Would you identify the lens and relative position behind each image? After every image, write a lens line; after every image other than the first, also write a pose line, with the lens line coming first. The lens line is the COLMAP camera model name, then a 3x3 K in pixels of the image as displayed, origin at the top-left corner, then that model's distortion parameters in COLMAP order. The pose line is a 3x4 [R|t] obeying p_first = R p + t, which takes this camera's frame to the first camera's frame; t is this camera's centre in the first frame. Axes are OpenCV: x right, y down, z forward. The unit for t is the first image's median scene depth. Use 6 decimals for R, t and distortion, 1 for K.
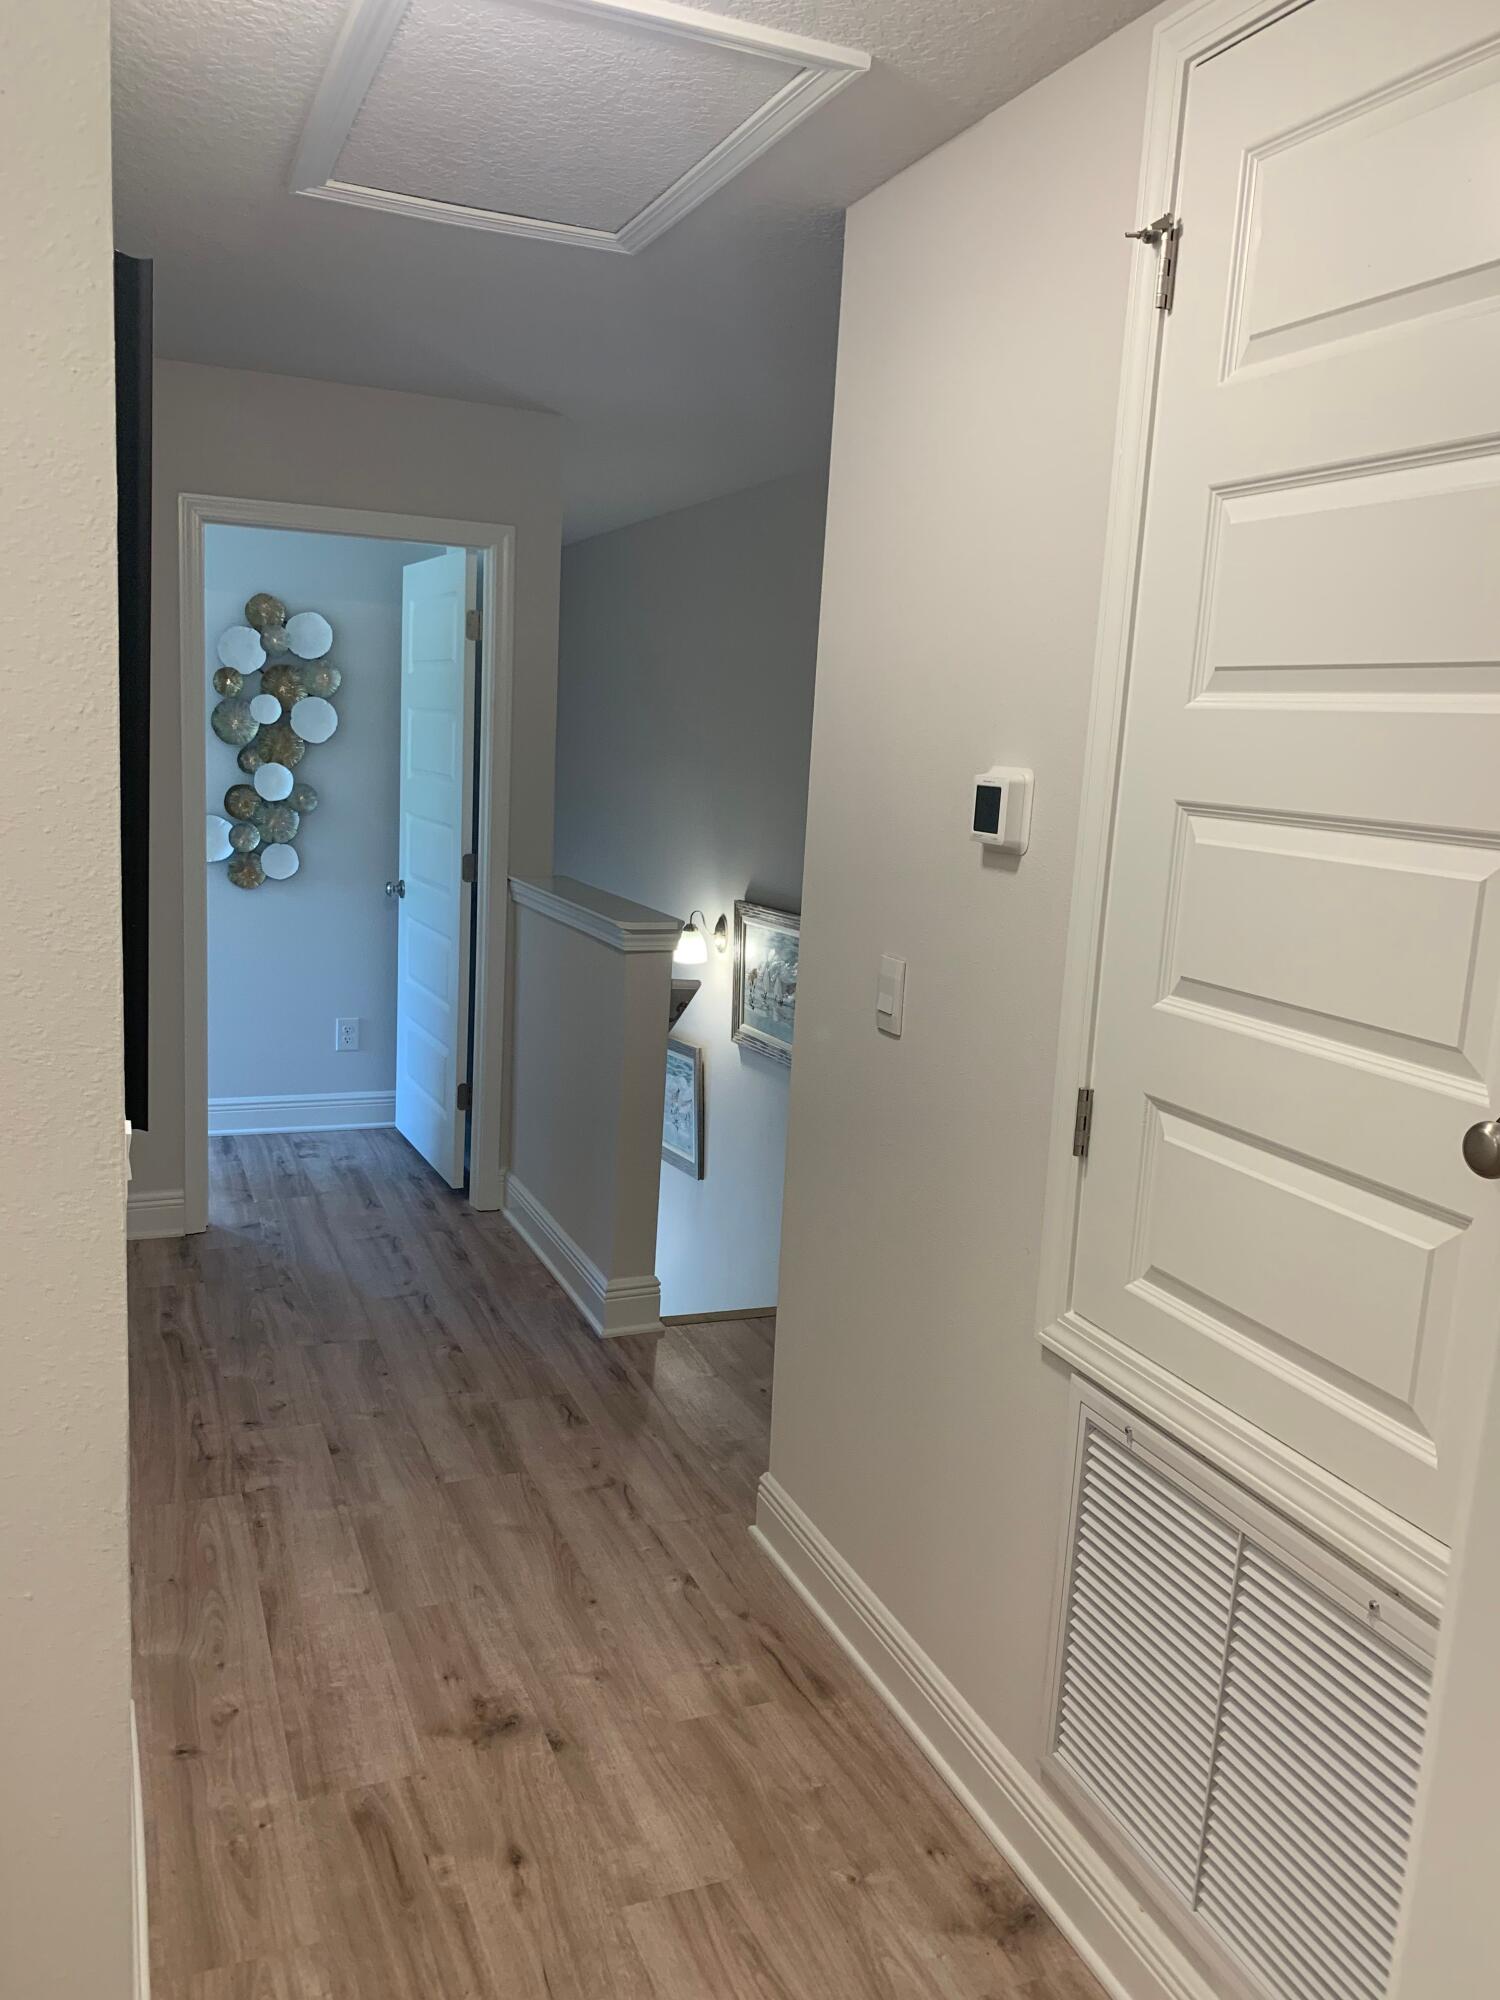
lens RADIAL K [[1526.3, 0, 751.7], [0, 1526.3, 1000.0], [0, 0, 1]] dist [-0.001653, -0.000231]
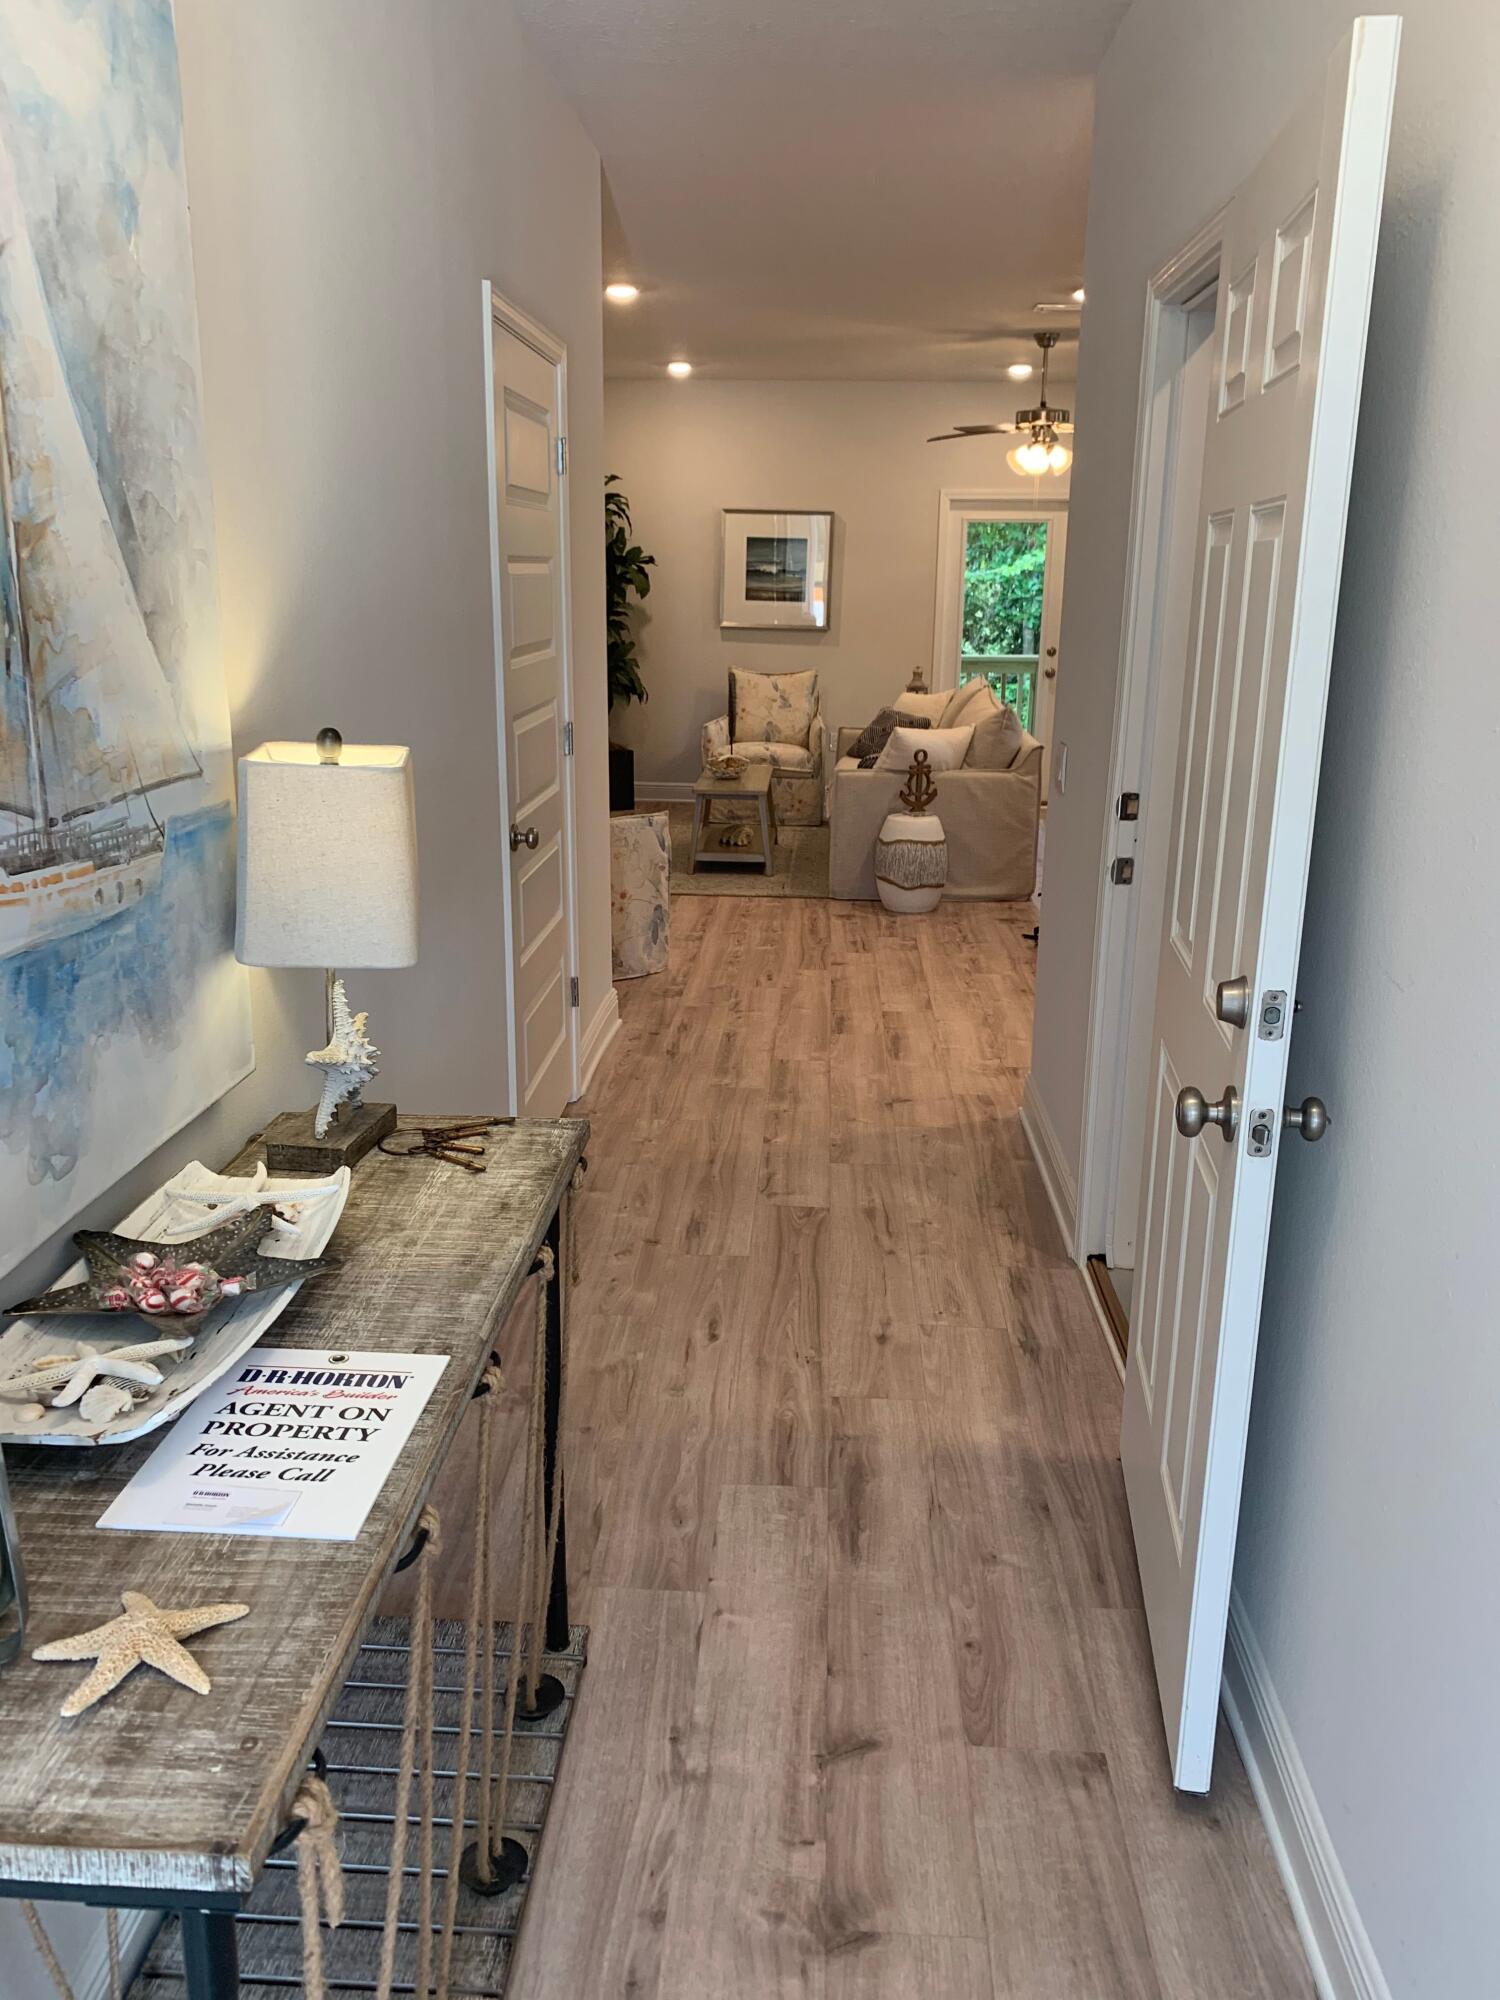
lens RADIAL K [[1526.3, 0, 748.5], [0, 1526.3, 998.1], [0, 0, 1]] dist [-0.001653, -0.000231]
pose [[-0.905658, -0.156644, 0.394013, -0.642827], [0.038343, 0.895192, 0.444027, -0.352339], [-0.422272, 0.417245, -0.804732, 2.005692]]
